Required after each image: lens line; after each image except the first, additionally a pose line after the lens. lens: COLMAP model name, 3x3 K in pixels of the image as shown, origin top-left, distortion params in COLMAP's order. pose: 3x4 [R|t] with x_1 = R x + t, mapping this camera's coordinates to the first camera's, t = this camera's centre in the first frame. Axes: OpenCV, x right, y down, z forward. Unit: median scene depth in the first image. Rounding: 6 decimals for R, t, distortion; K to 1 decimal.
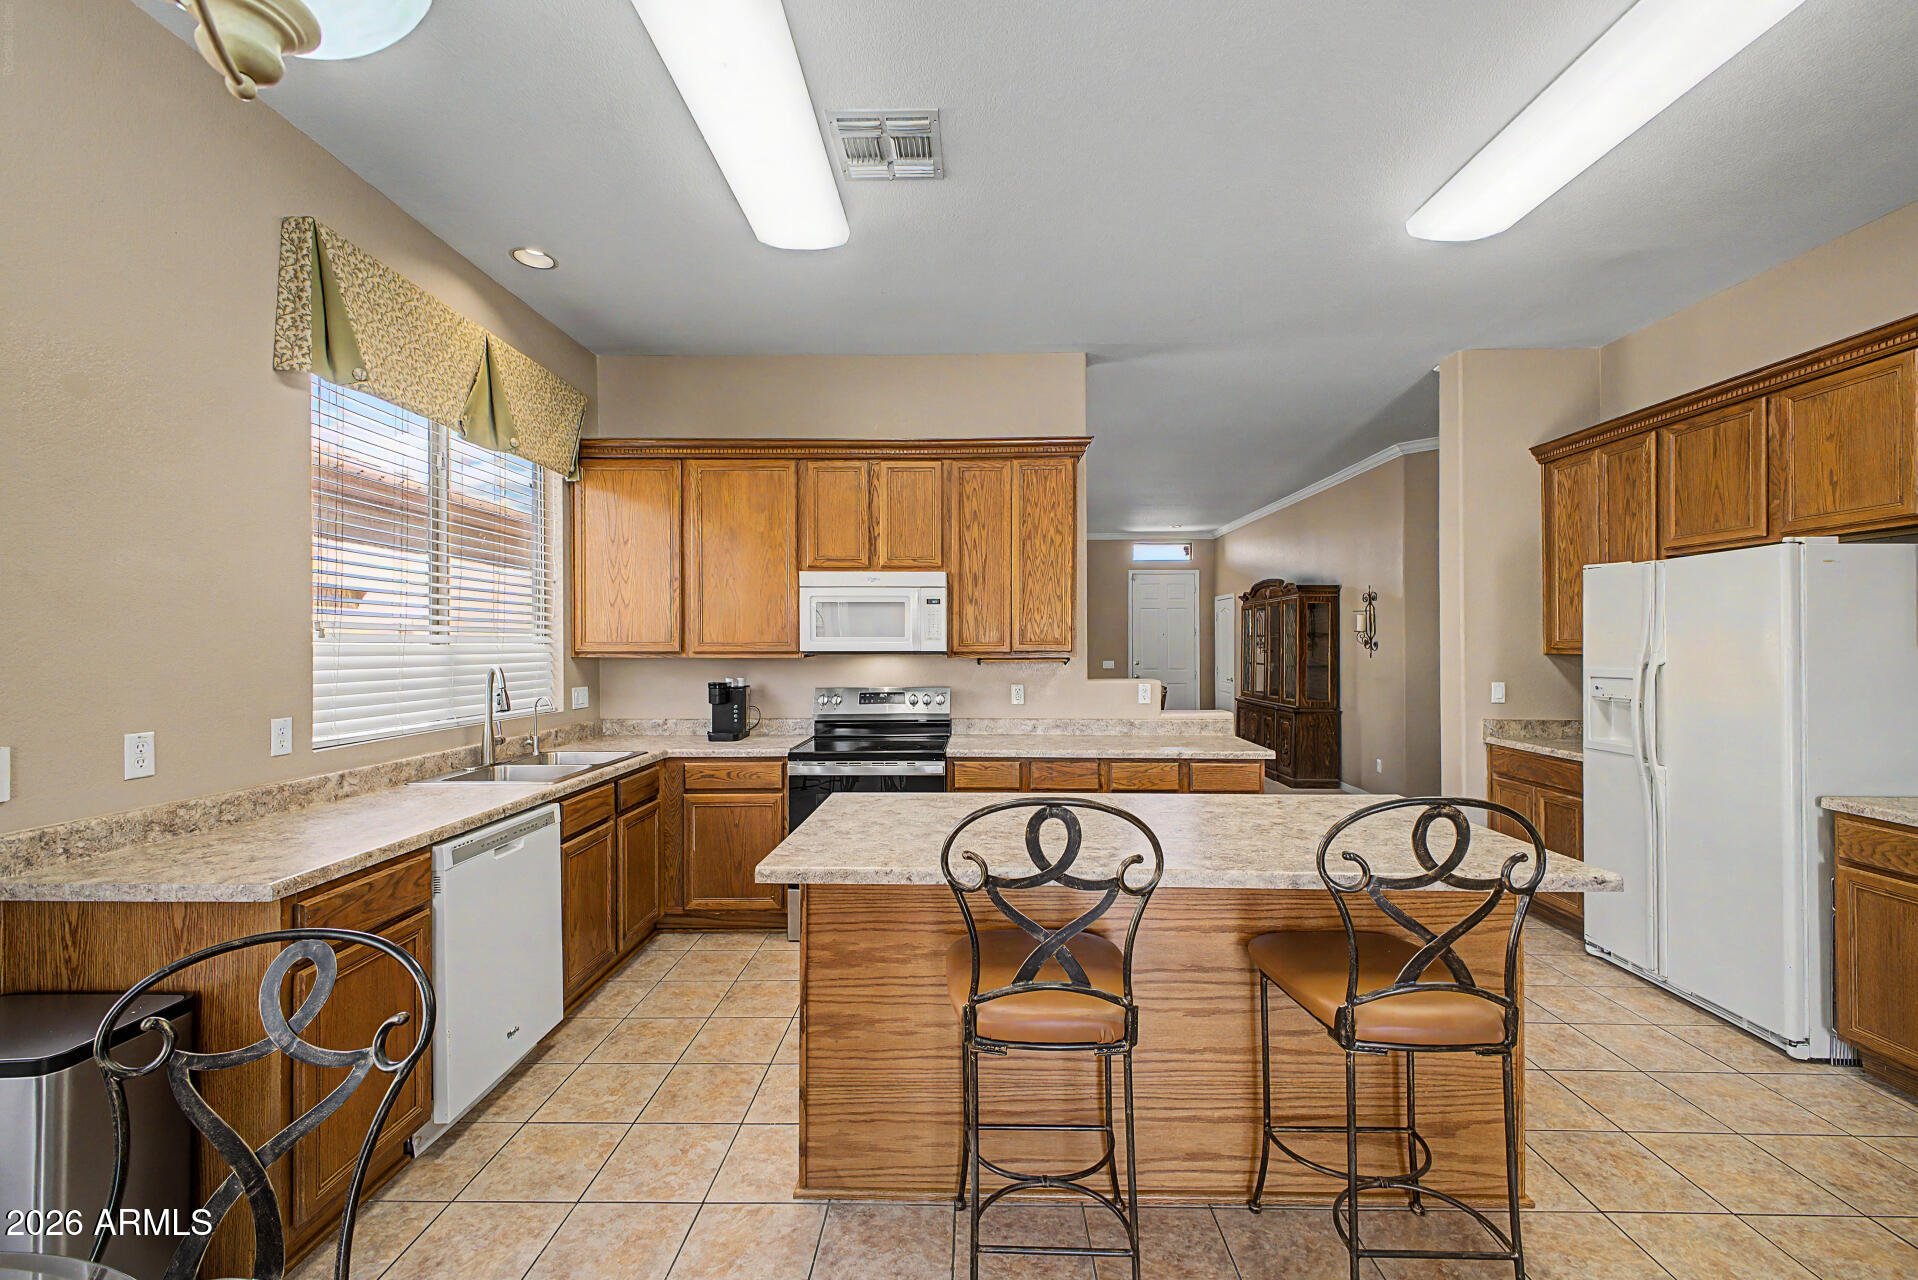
lens RADIAL K [[767.2, 0, 975.7], [0, 767.2, 639.2], [0, 0, 1]] dist [0.014464, -0.003208]
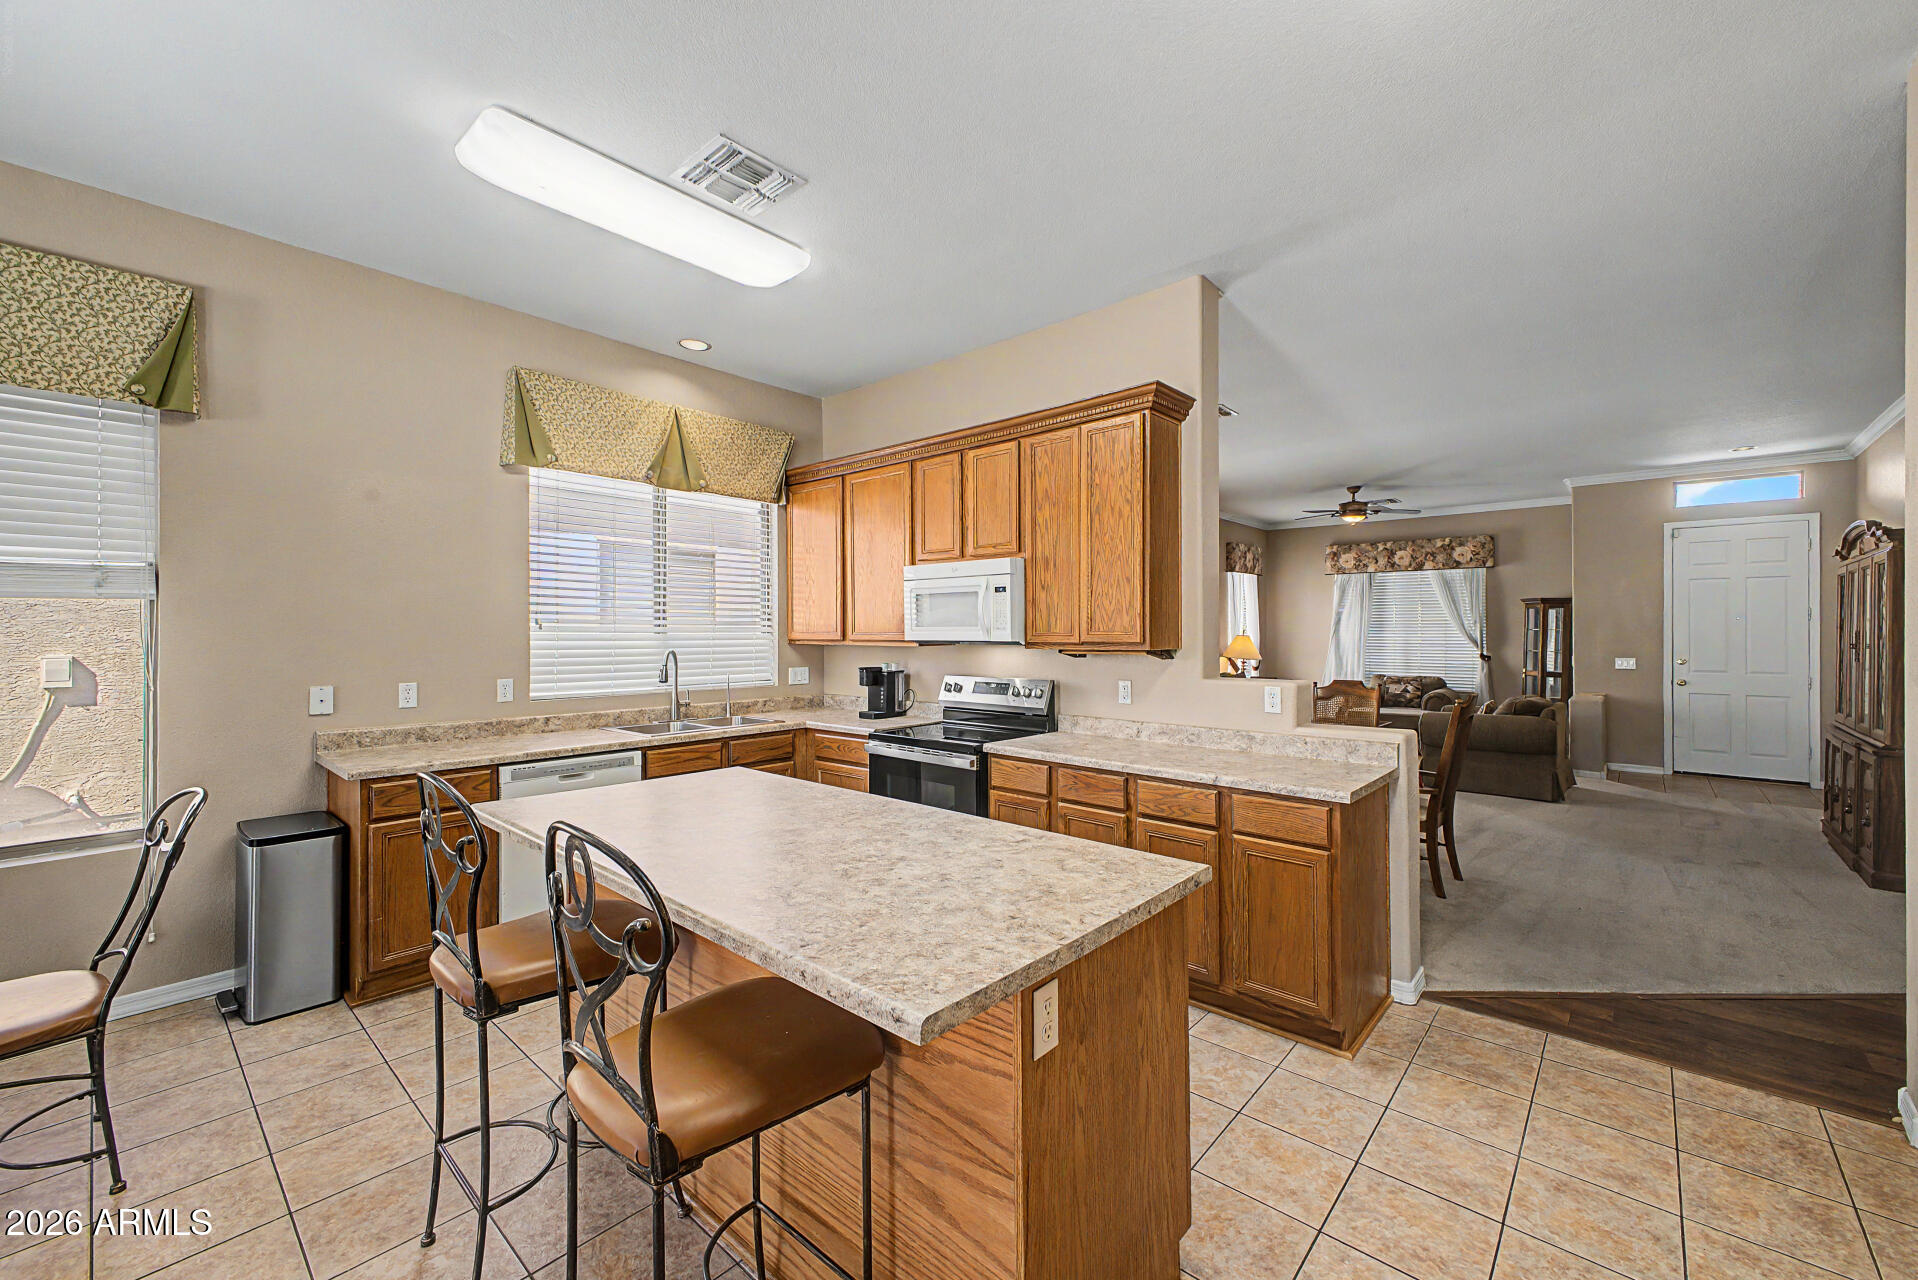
lens RADIAL K [[767.2, 0, 957.6], [0, 767.2, 629.7], [0, 0, 1]] dist [0.014464, -0.003208]
pose [[0.753953, -0.005517, -0.656906, 0.522764], [0.005041, 0.999984, -0.002613, 0.003517], [0.656910, -0.001341, 0.753968, 0.236363]]
